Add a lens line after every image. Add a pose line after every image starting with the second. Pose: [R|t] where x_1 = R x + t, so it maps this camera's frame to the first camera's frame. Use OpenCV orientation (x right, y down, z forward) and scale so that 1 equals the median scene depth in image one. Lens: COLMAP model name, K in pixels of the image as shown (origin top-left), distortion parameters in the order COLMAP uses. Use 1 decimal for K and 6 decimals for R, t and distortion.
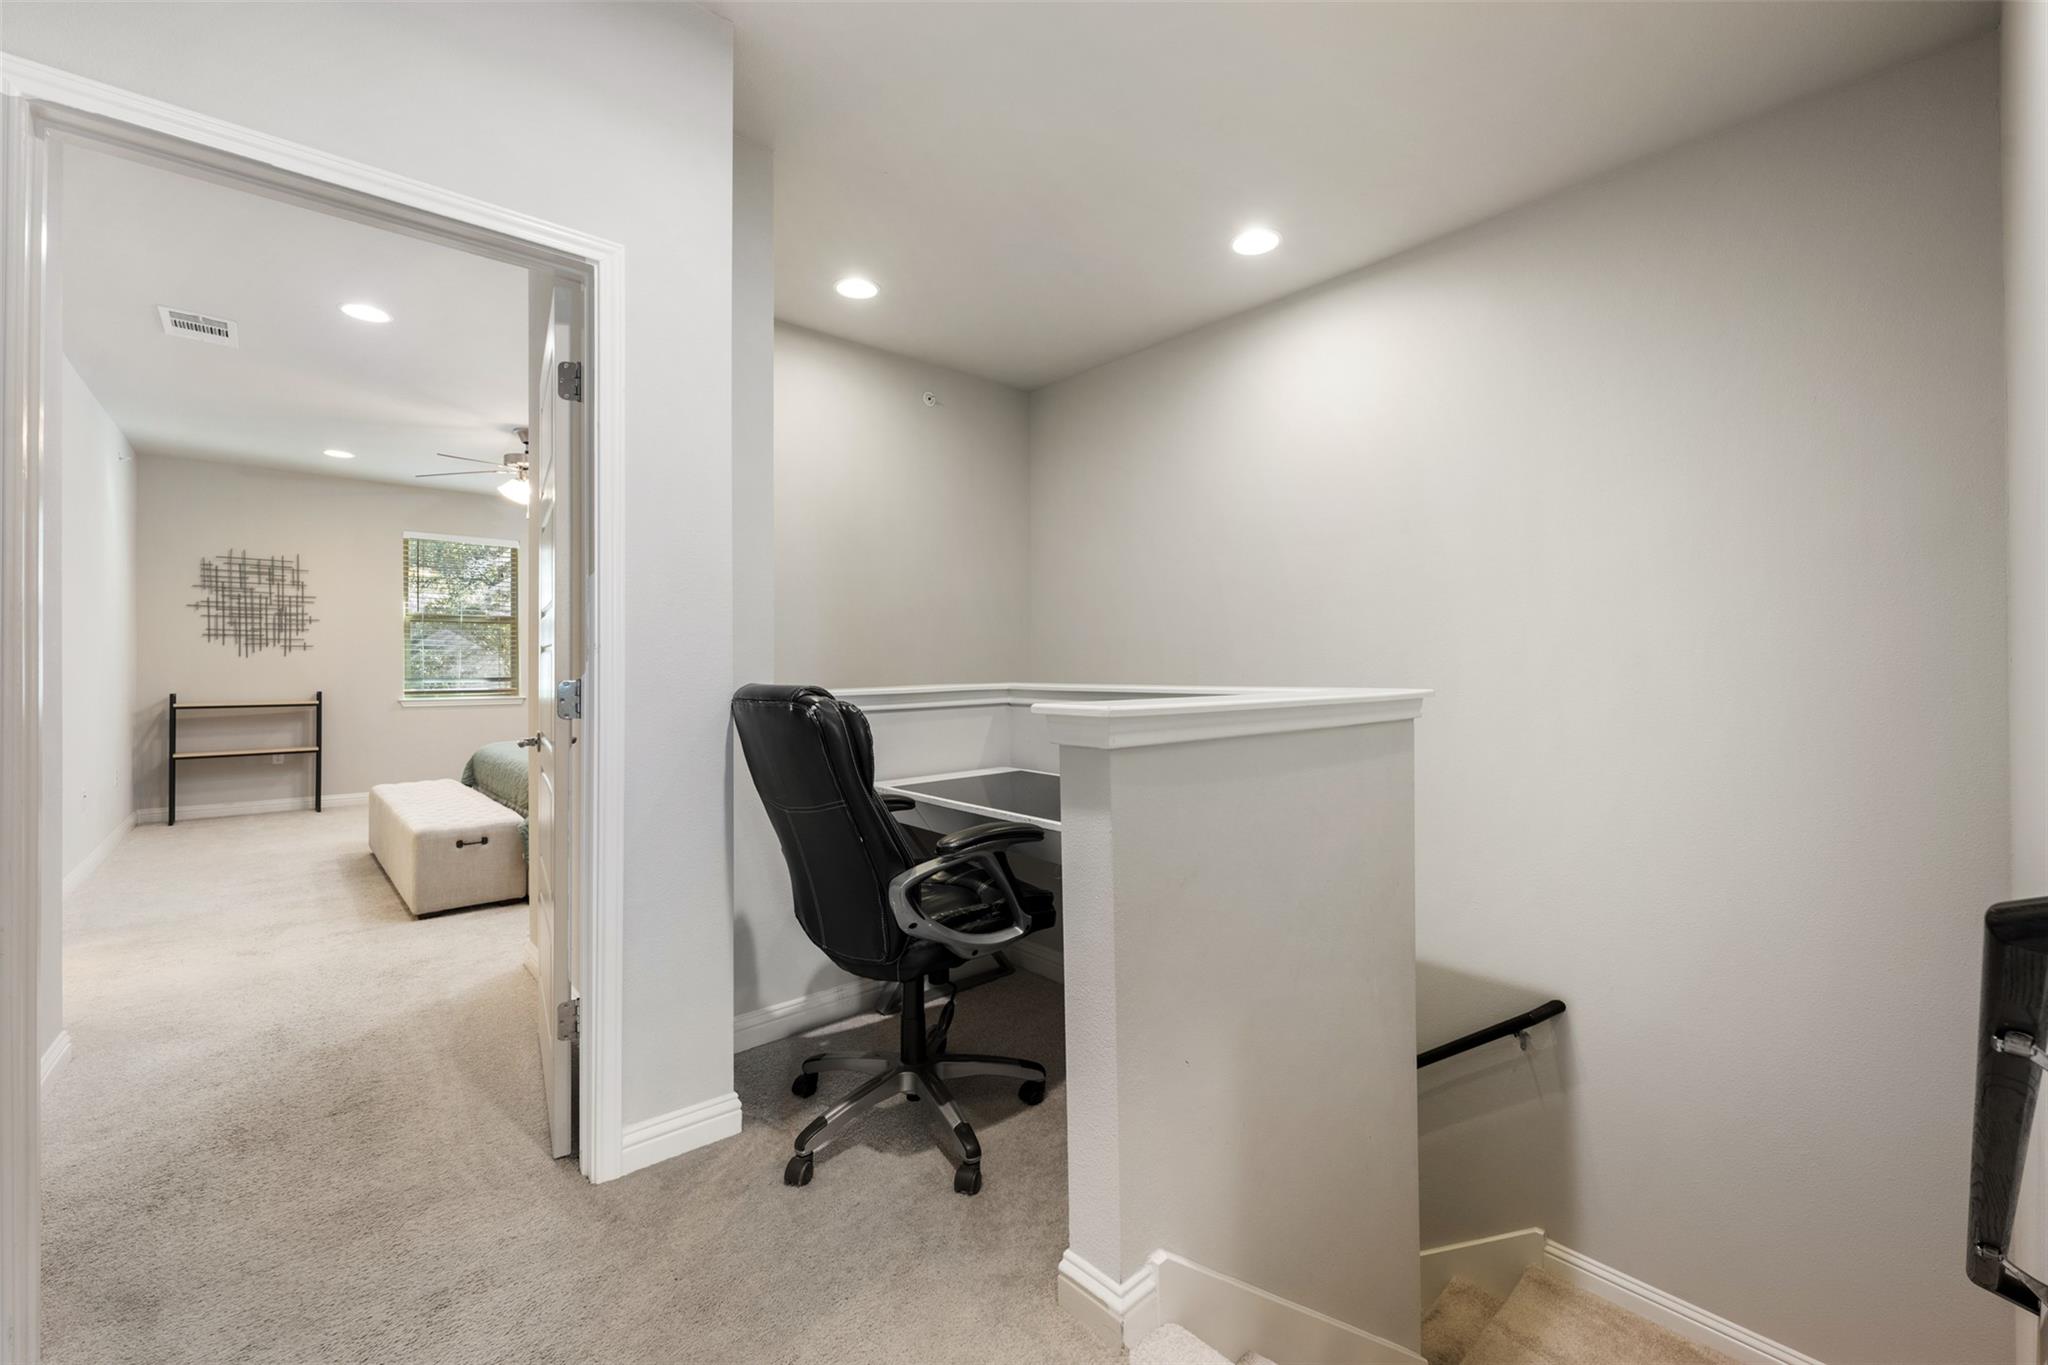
lens RADIAL K [[813.1, 0, 1023.7], [0, 813.1, 665.7], [0, 0, 1]] dist [-0.003245, -0.001067]
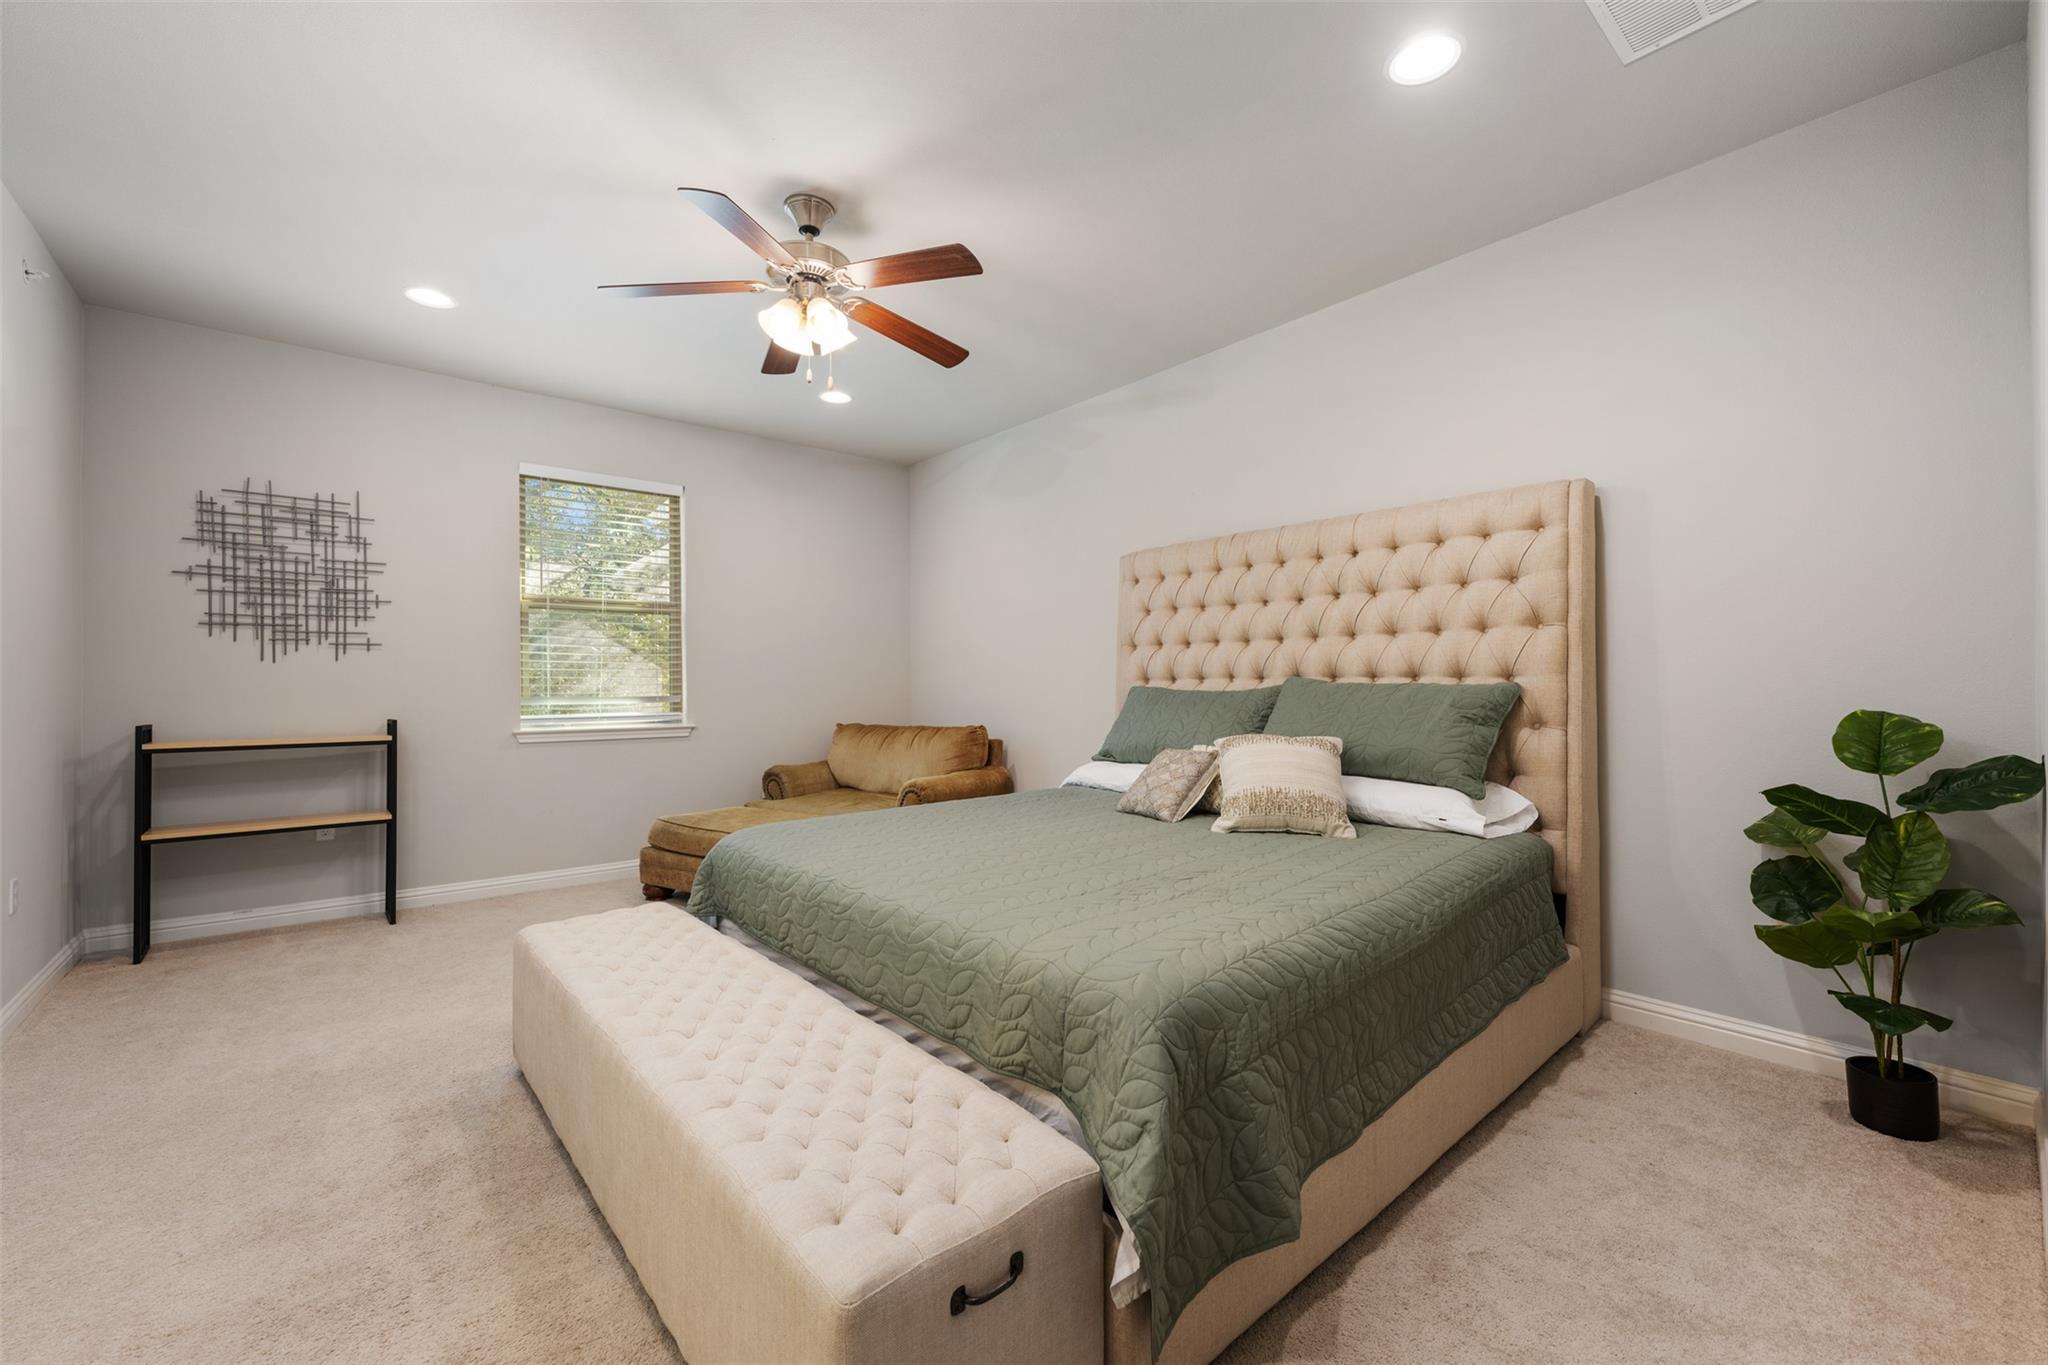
lens RADIAL K [[813.1, 0, 1026.4], [0, 813.1, 678.9], [0, 0, 1]] dist [-0.003245, -0.001067]
pose [[0.999526, -0.000270, -0.030770, -0.390305], [0.000220, 0.999999, -0.001634, 0.002819], [0.030771, 0.001627, 0.999525, 0.424052]]
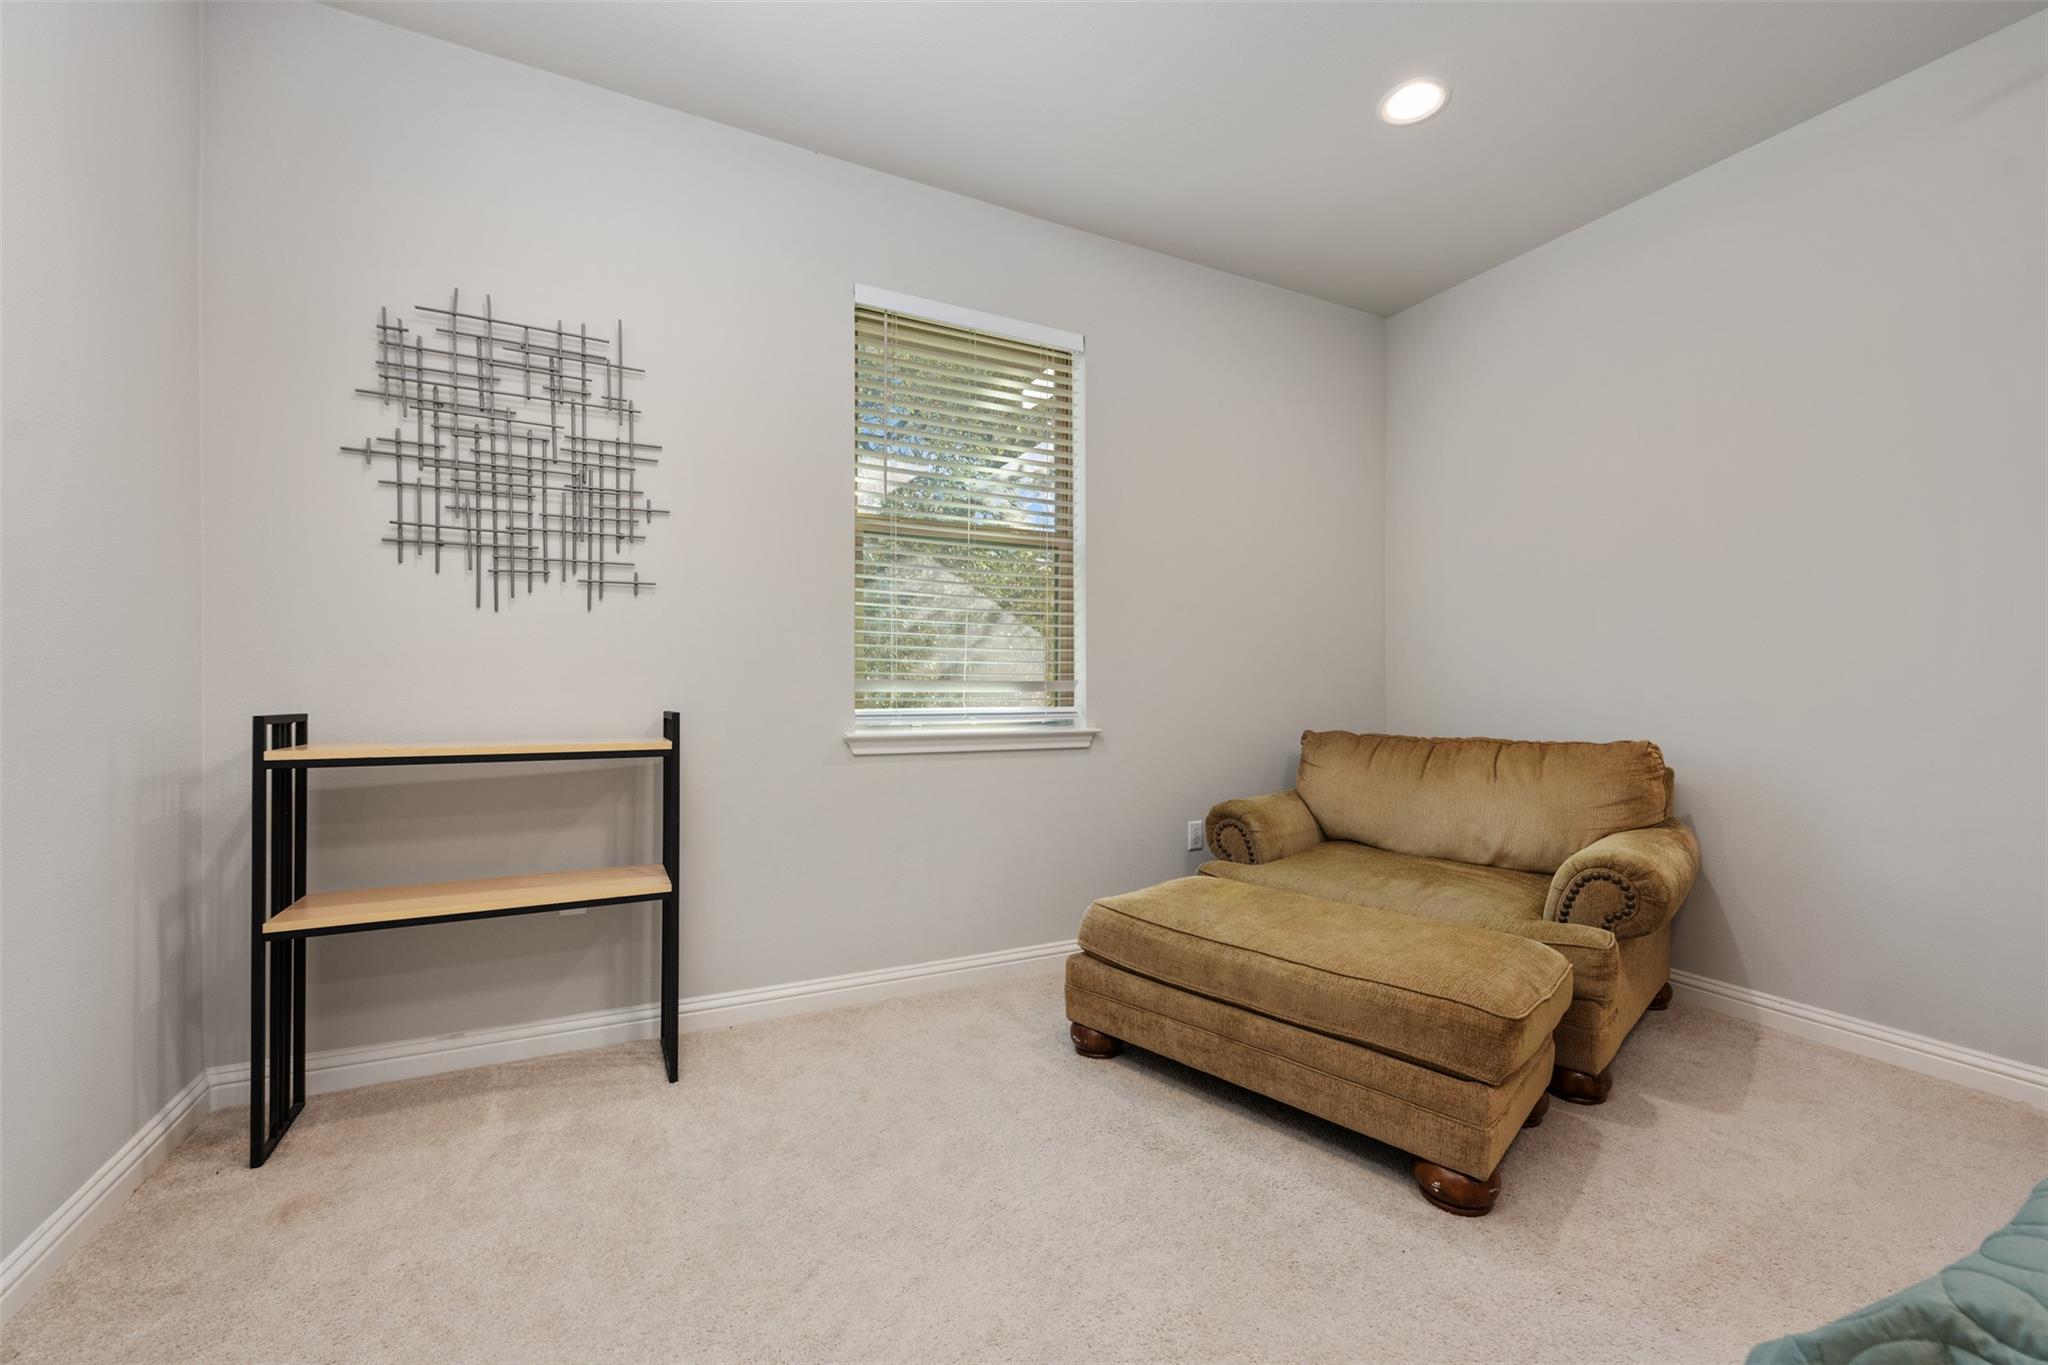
lens RADIAL K [[813.1, 0, 1021.7], [0, 813.1, 691.0], [0, 0, 1]] dist [-0.003245, -0.001067]
pose [[0.962621, 0.010048, -0.270666, -0.648371], [-0.007052, 0.999903, 0.012037, 0.018283], [0.270760, -0.009678, 0.962598, 0.726070]]
